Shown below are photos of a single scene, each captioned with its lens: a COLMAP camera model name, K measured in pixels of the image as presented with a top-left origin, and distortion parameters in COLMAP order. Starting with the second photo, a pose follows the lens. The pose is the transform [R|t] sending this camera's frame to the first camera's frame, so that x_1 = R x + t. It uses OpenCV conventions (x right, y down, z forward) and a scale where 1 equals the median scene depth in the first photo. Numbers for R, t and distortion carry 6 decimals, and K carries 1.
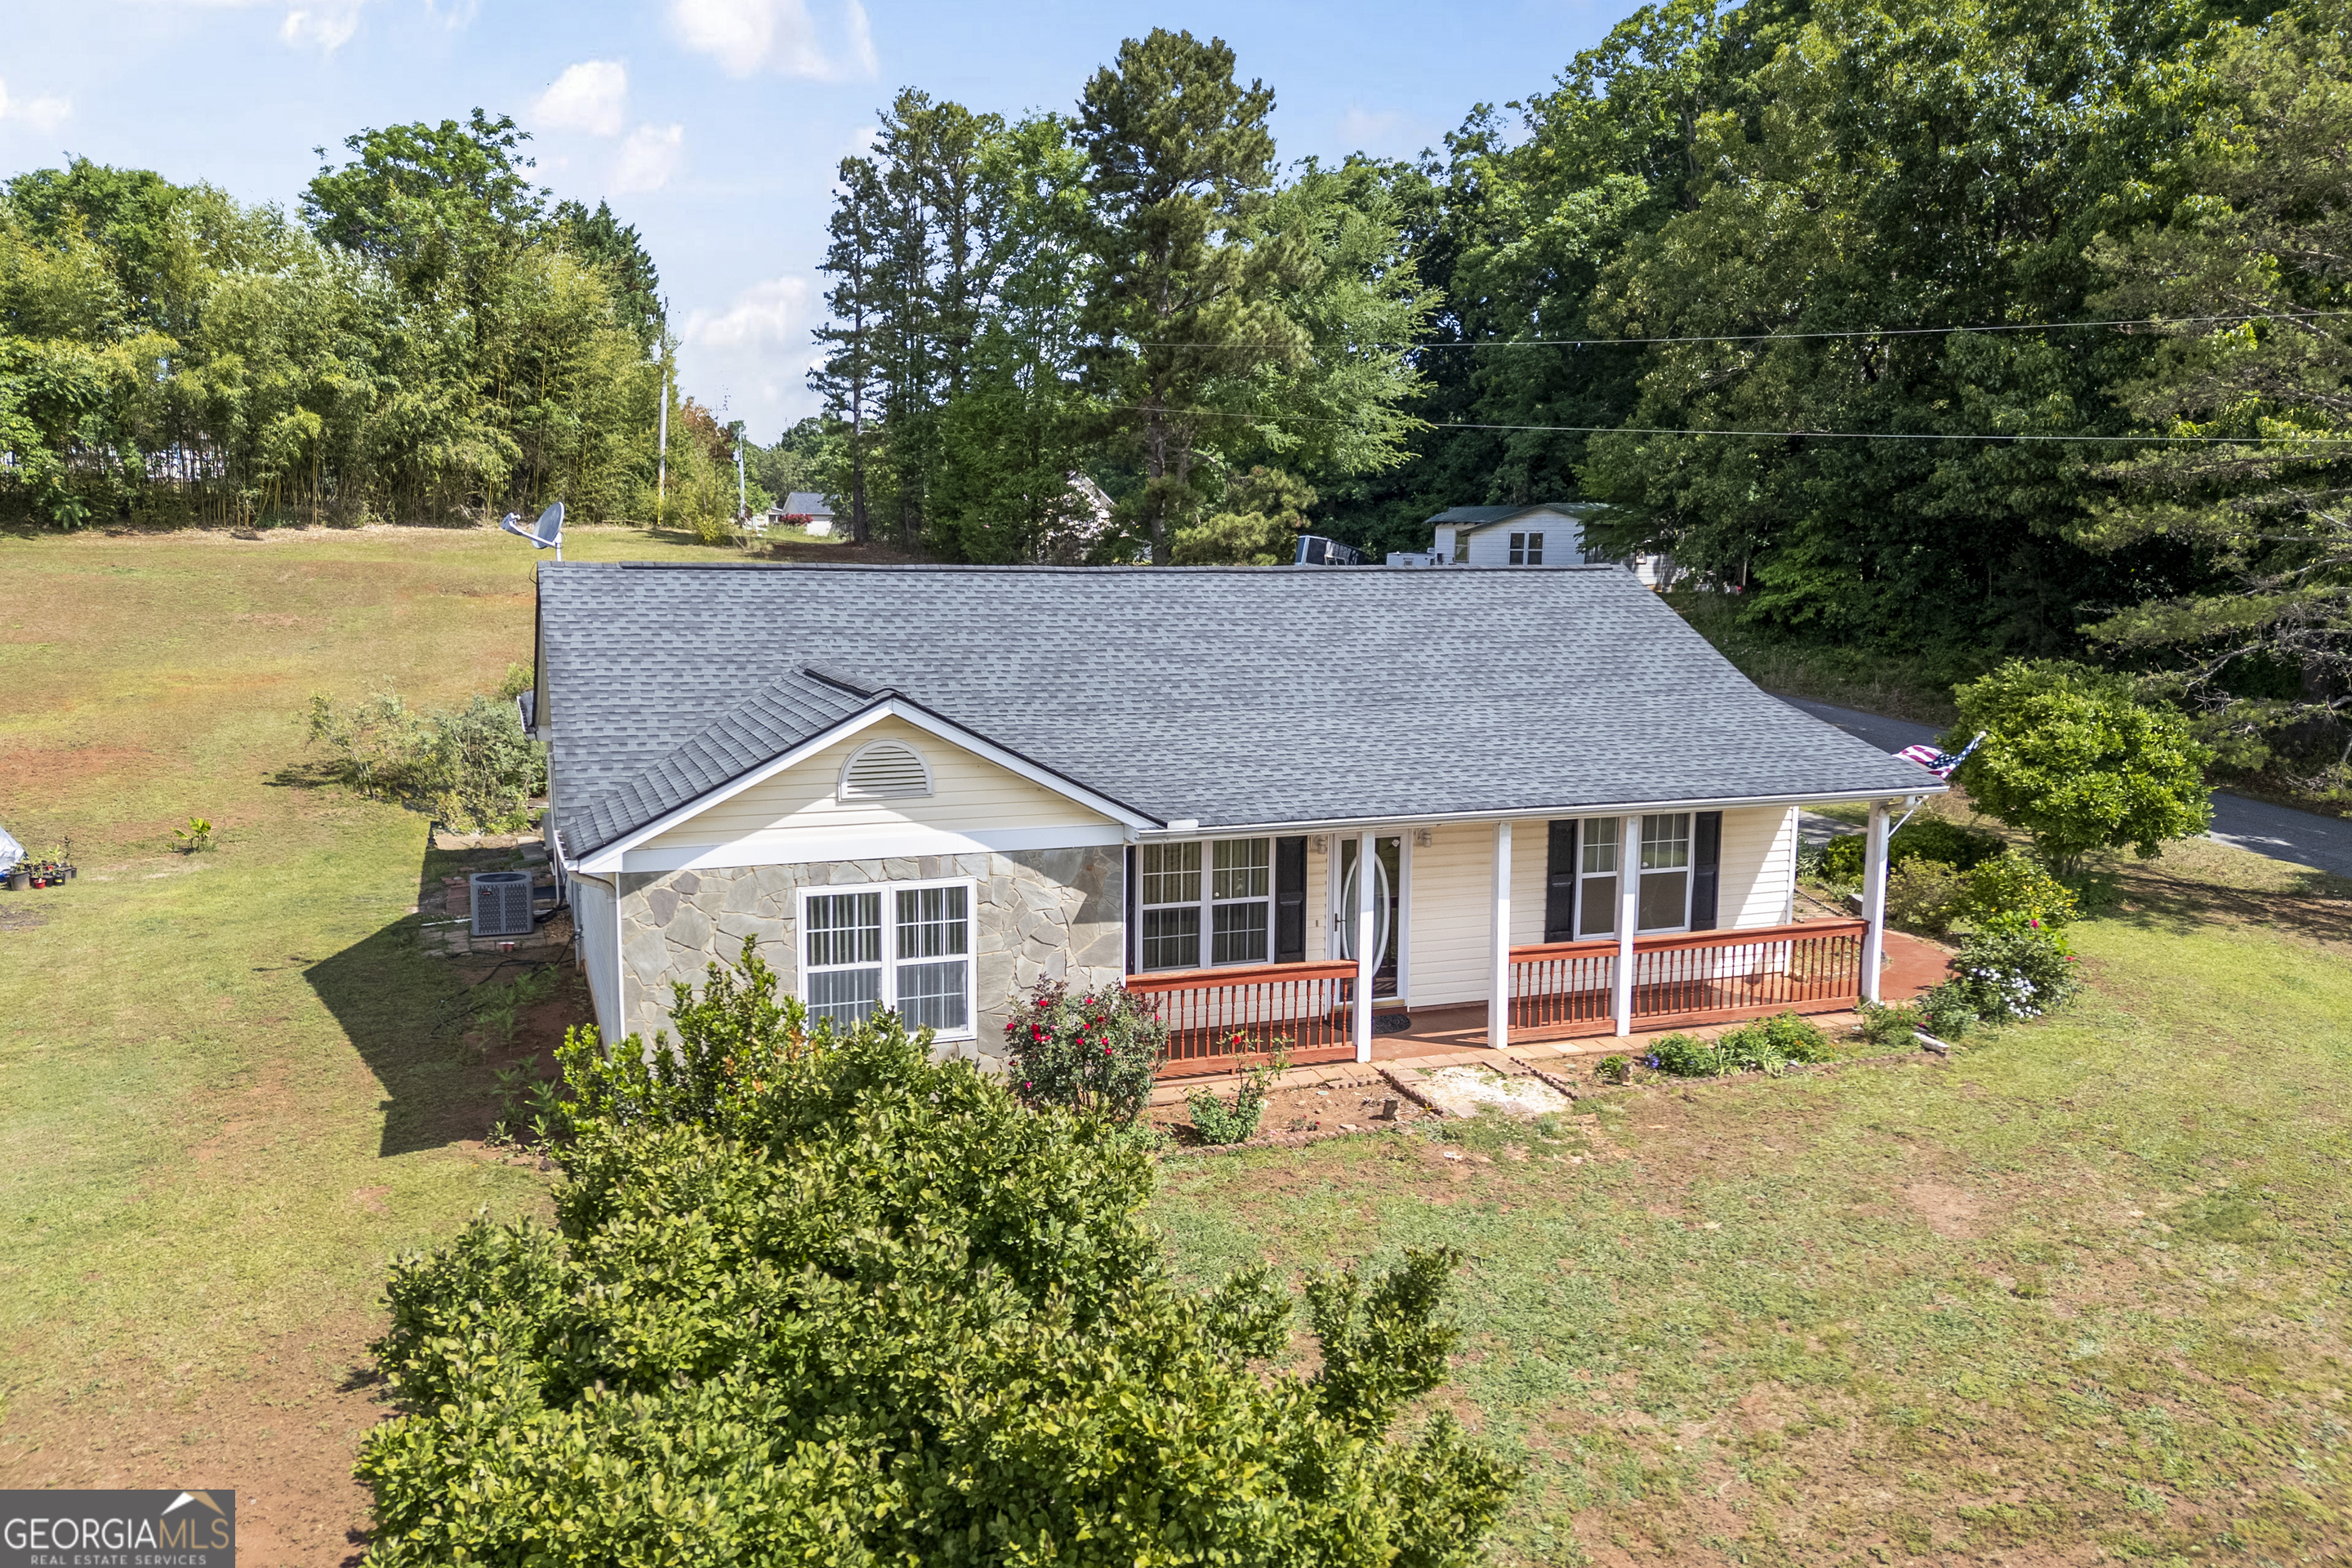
lens RADIAL K [[1717.9, 0, 1209.8], [0, 1717.9, 789.7], [0, 0, 1]] dist [0.086966, -0.106341]
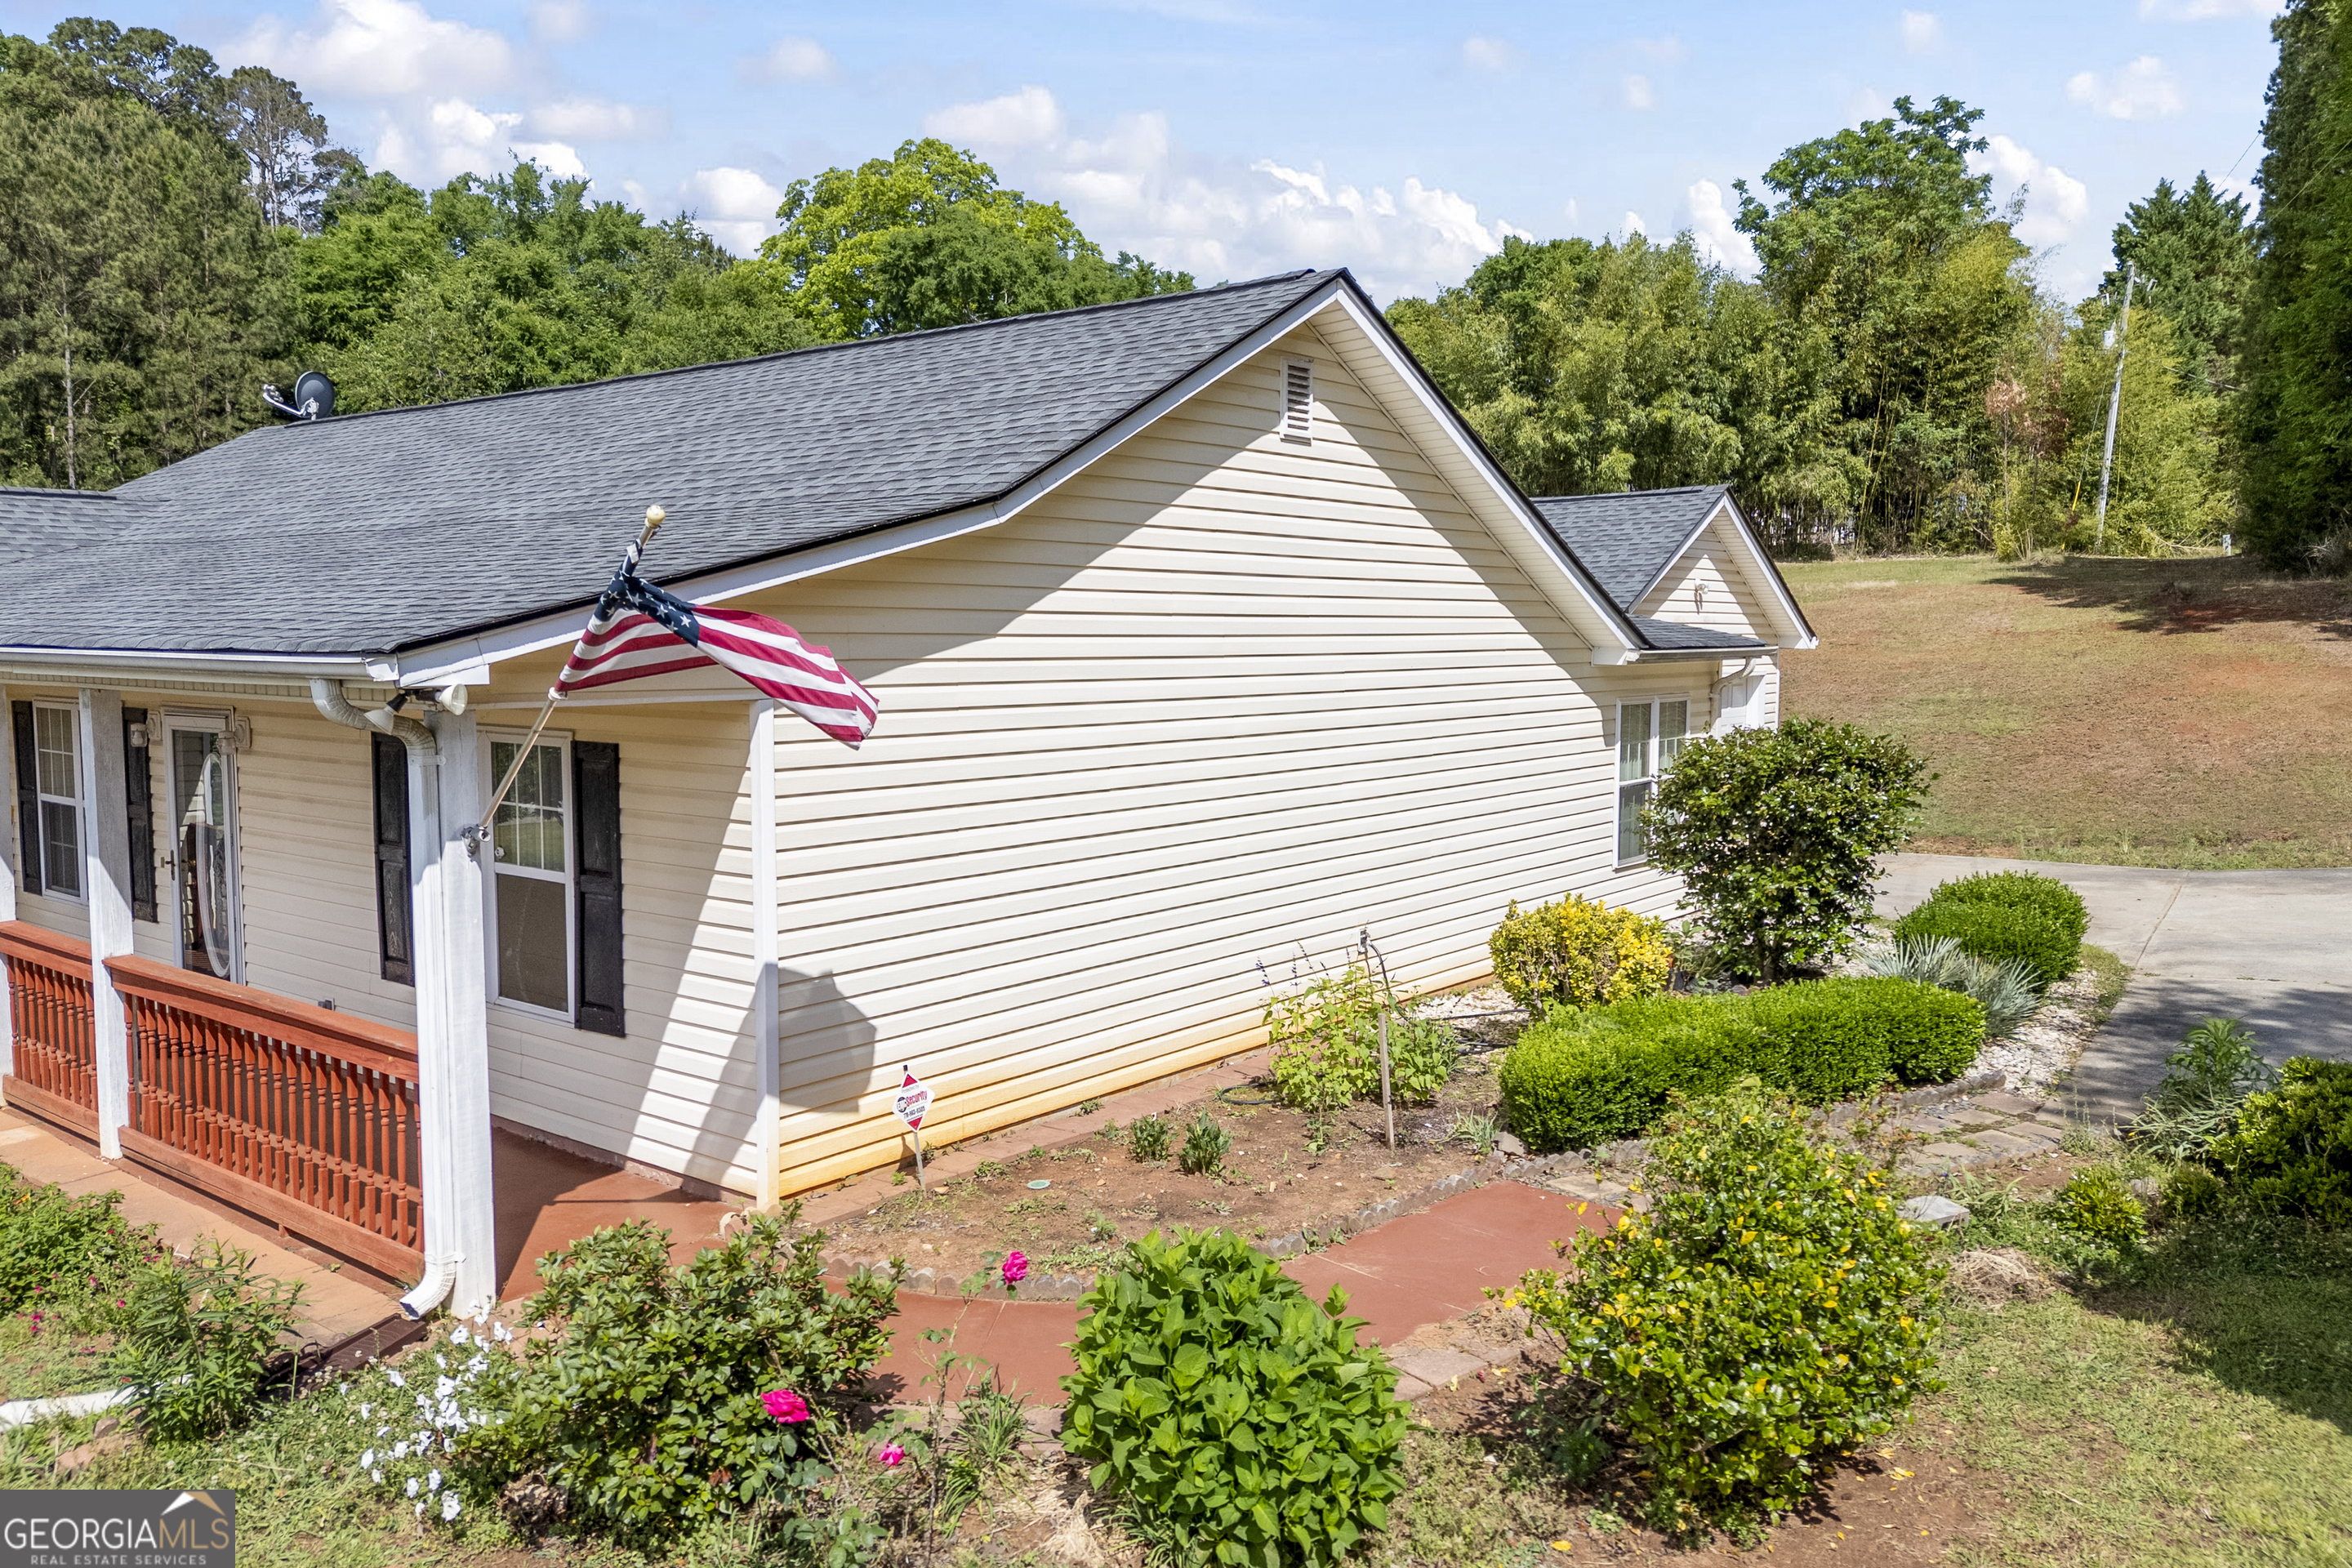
lens RADIAL K [[1756.2, 0, 1180.2], [0, 1756.2, 778.4], [0, 0, 1]] dist [0.081703, -0.084740]
pose [[0.489464, 0.061220, -0.869872, 0.720177], [-0.123039, 0.992402, 0.000611, 0.001298], [0.863300, 0.106730, 0.493277, 0.897067]]
